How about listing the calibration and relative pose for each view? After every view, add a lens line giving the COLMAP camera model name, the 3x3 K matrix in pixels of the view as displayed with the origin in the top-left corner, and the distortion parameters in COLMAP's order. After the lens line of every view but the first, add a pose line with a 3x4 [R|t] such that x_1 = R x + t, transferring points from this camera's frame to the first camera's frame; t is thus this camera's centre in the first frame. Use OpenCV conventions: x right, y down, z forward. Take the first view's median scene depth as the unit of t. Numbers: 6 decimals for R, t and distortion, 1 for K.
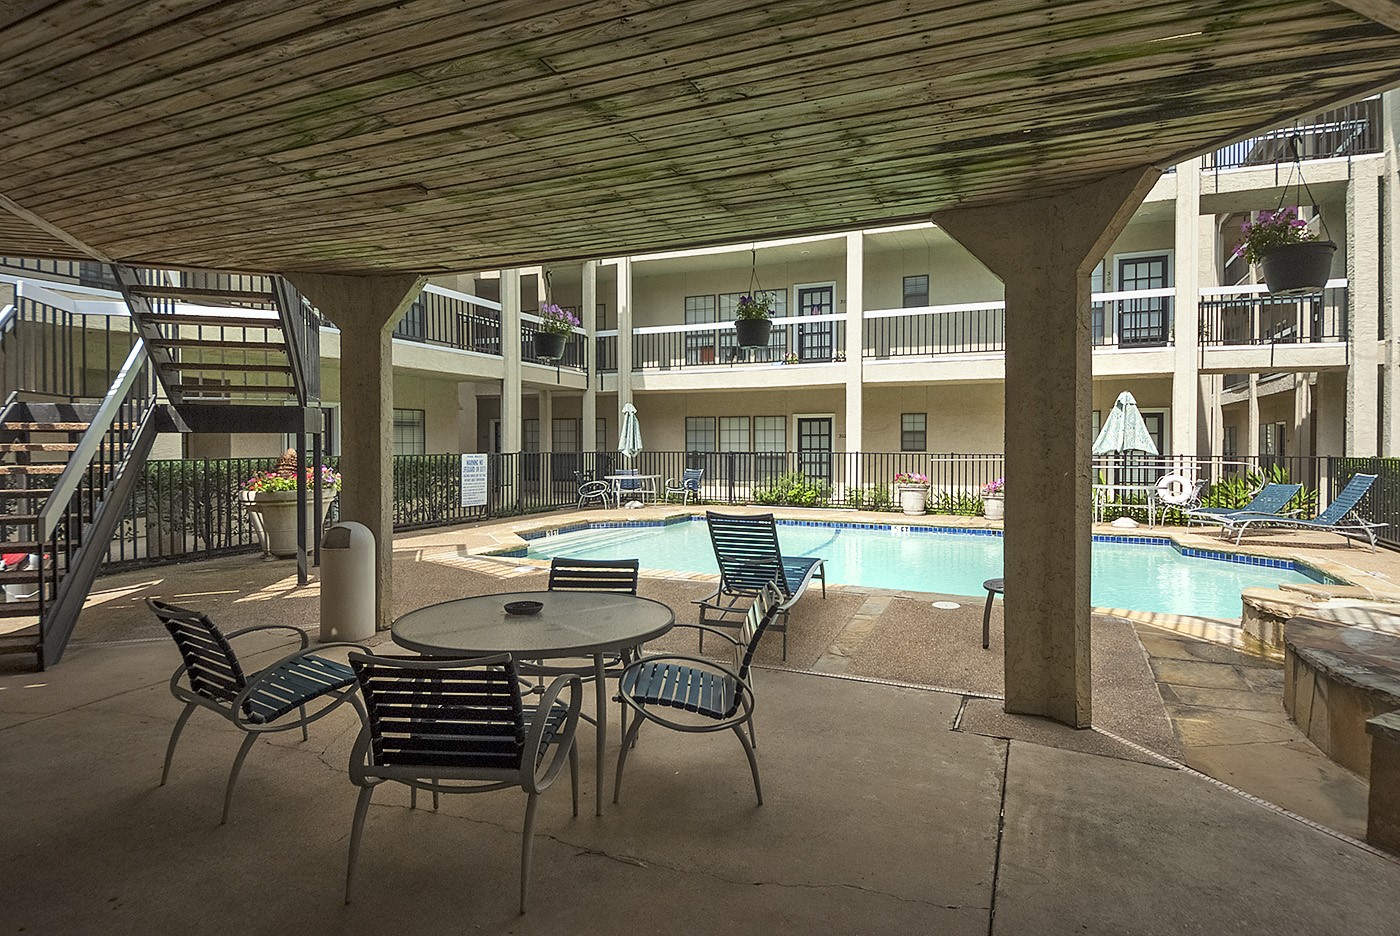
lens RADIAL K [[713.1, 0, 704.8], [0, 713.1, 449.4], [0, 0, 1]] dist [-0.002563, -0.001677]
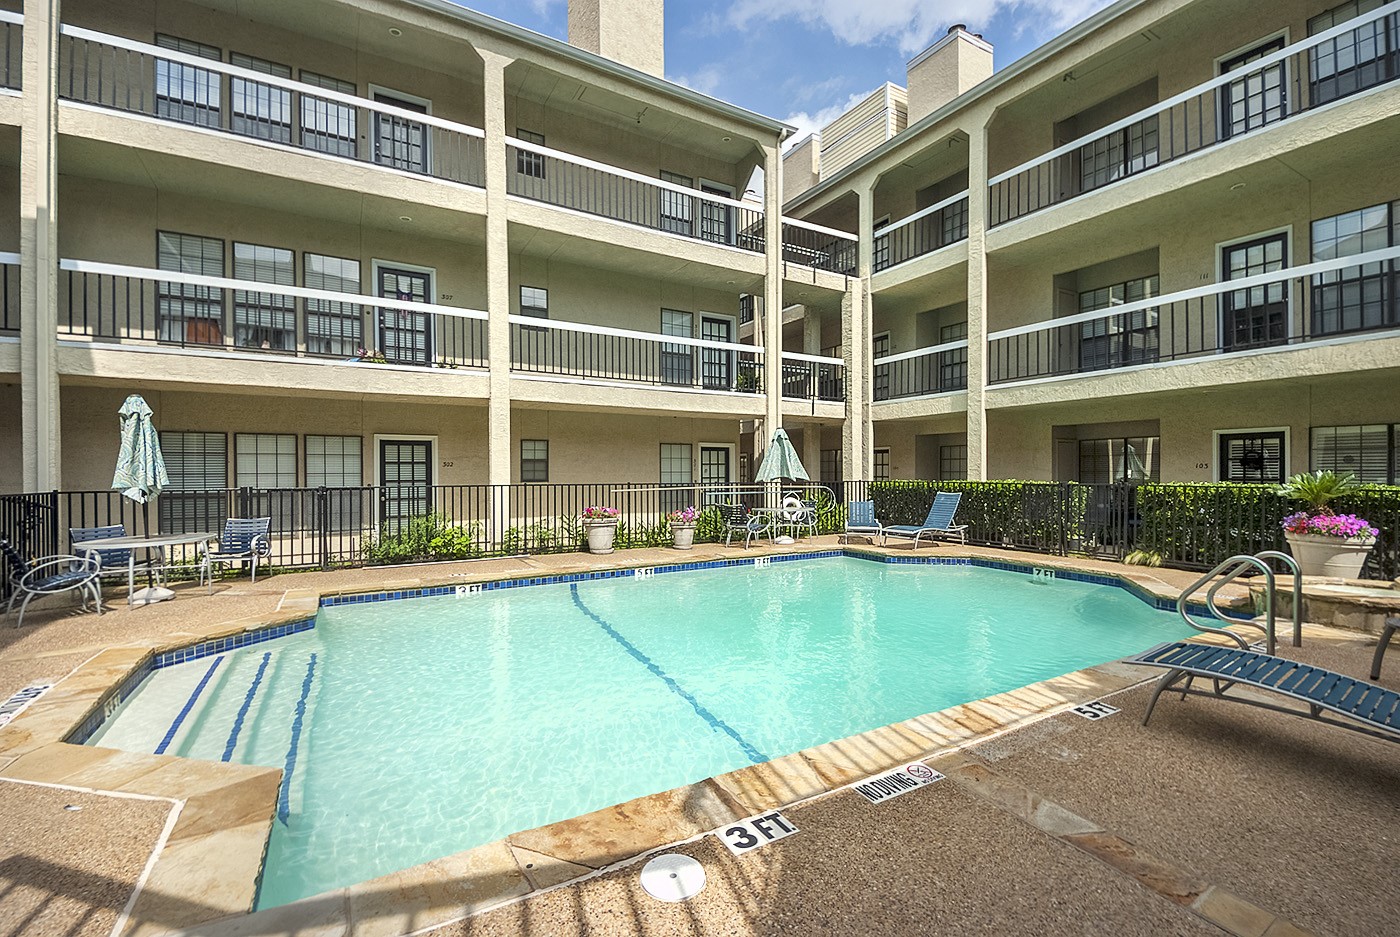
lens RADIAL K [[611.9, 0, 694.8], [0, 611.9, 472.3], [0, 0, 1]] dist [0.028108, -0.021565]
pose [[0.568671, -0.002817, 0.822560, -0.230832], [0.010798, 0.999934, -0.004040, -0.004346], [-0.822494, 0.011179, 0.568664, 0.401943]]
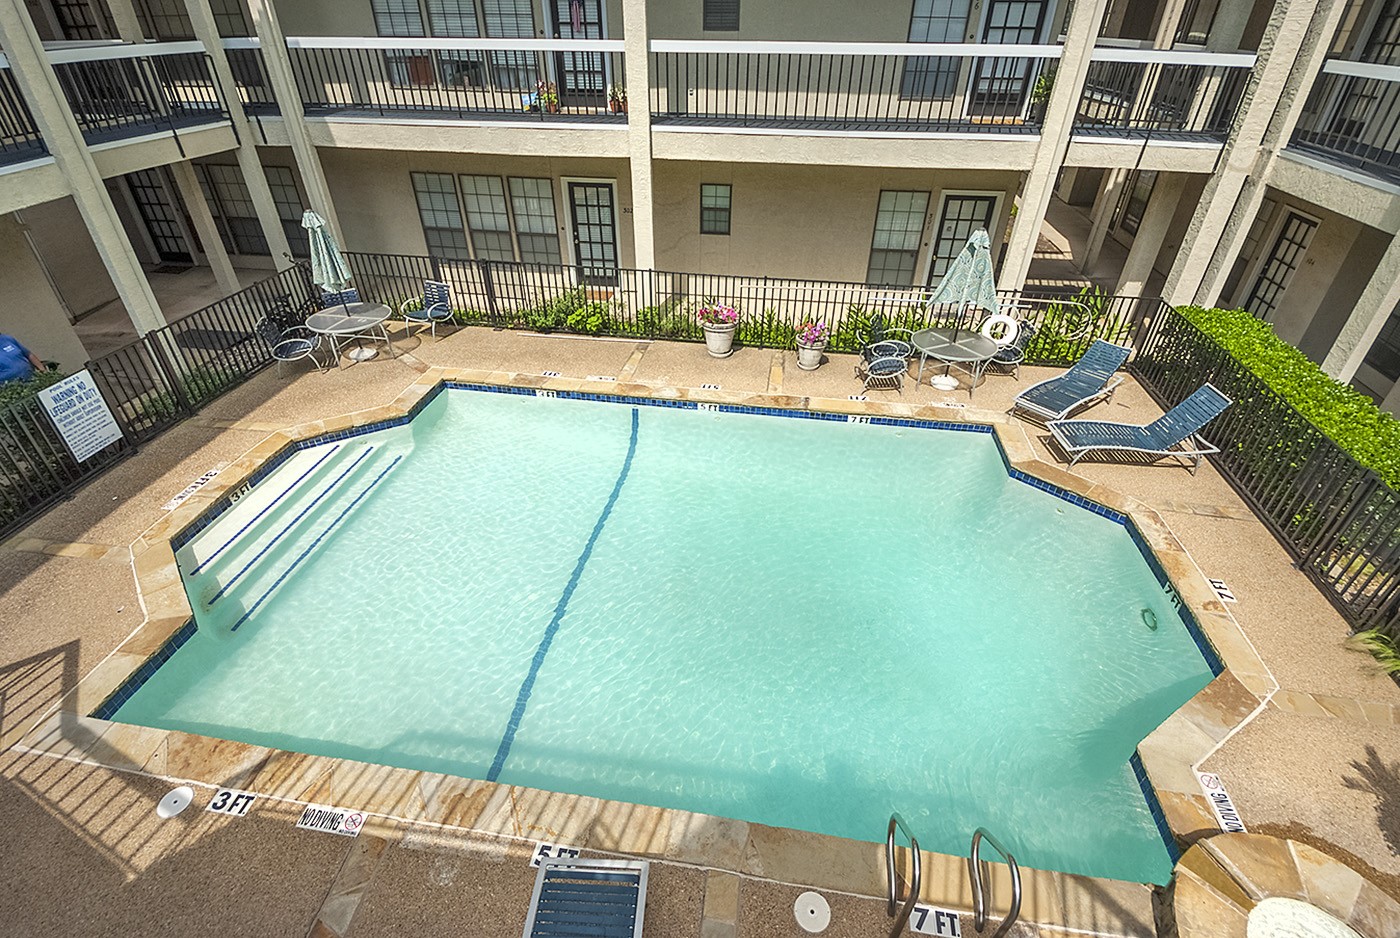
lens RADIAL K [[658.5, 0, 693.4], [0, 658.5, 473.0], [0, 0, 1]] dist [0.032150, -0.028510]
pose [[0.958526, -0.162728, 0.233981, 0.048198], [0.002901, 0.826502, 0.562927, -0.200927], [-0.284989, -0.538902, 0.792695, 0.264349]]
